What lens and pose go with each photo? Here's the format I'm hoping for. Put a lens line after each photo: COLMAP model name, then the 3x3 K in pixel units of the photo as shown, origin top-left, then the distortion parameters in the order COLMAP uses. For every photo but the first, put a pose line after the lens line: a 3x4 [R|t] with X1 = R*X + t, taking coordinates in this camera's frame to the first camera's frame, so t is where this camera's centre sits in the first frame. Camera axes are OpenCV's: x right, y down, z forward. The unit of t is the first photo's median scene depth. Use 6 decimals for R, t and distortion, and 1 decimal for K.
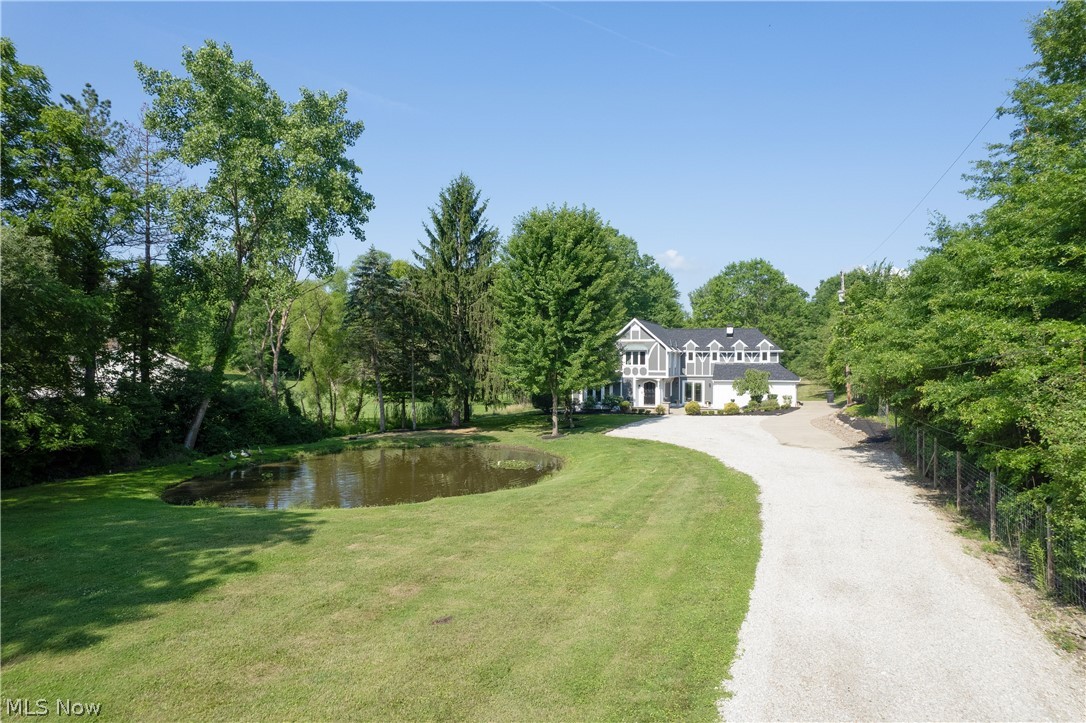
lens RADIAL K [[690.6, 0, 541.6], [0, 690.6, 370.7], [0, 0, 1]] dist [-0.078964, 0.069250]
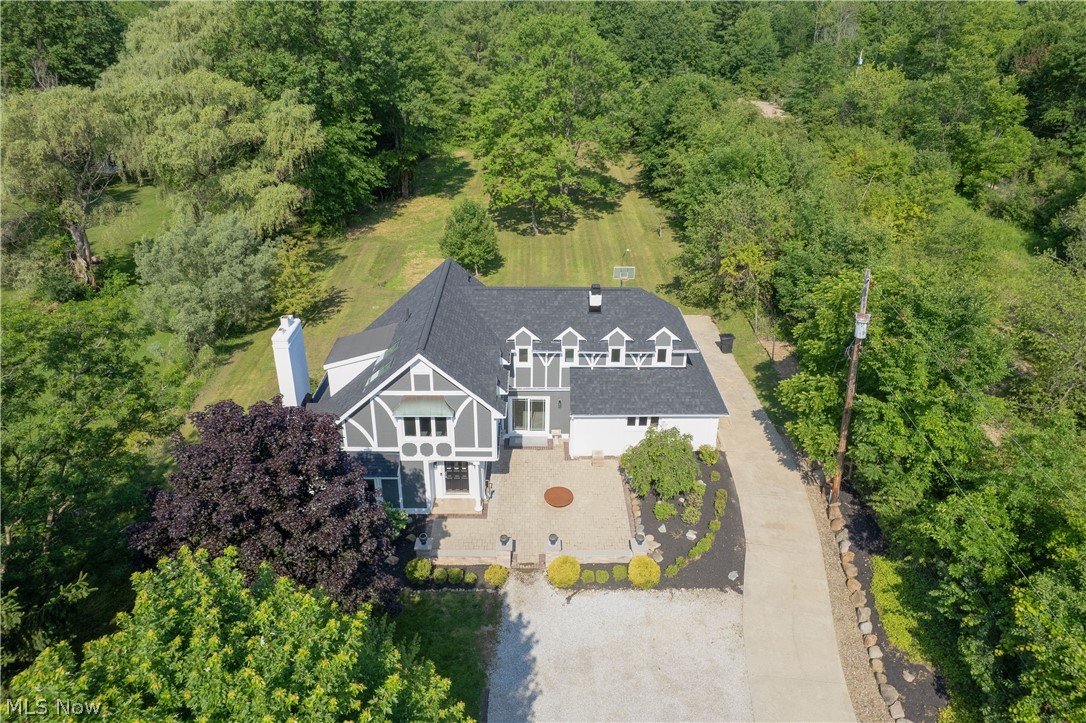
lens RADIAL K [[698.7, 0, 532.0], [0, 698.7, 336.8], [0, 0, 1]] dist [-0.035741, 0.049221]
pose [[0.934644, -0.155599, 0.319734, 0.061727], [0.003897, 0.903605, 0.428350, -0.271224], [-0.355564, -0.399109, 0.845155, 0.595471]]
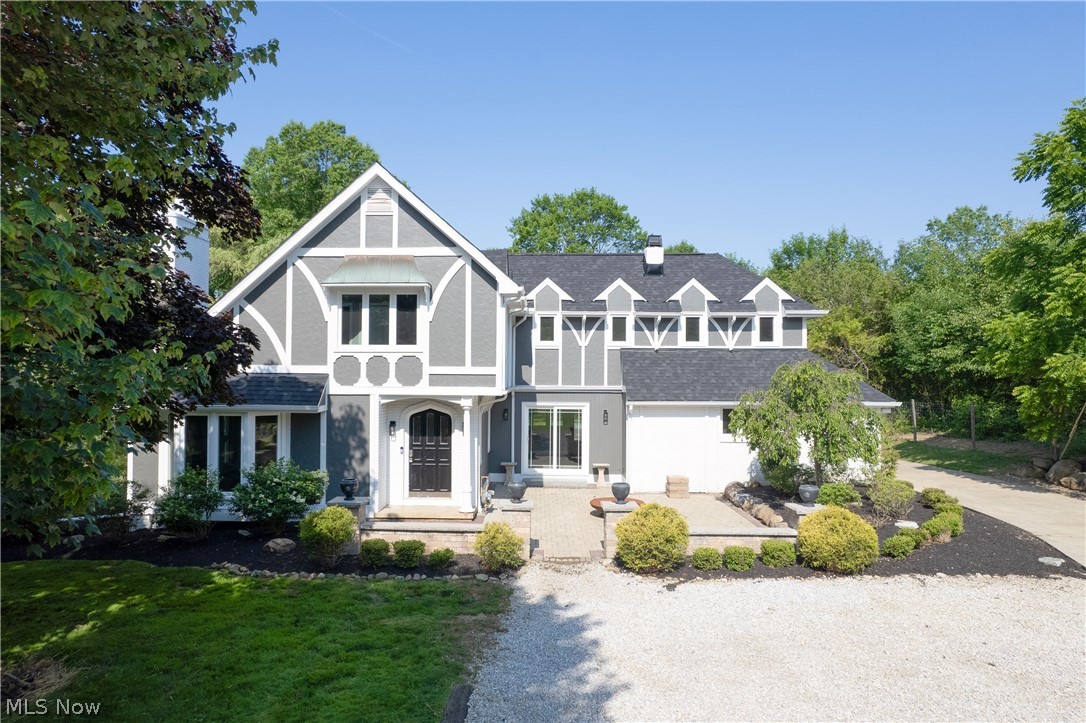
lens RADIAL K [[705.4, 0, 504.2], [0, 705.4, 379.3], [0, 0, 1]] dist [-0.030491, 0.073421]
pose [[0.949845, 0.001647, 0.312717, 0.097004], [0.001312, 0.999956, -0.009251, 0.006870], [-0.312719, 0.009197, 0.949801, 0.725636]]
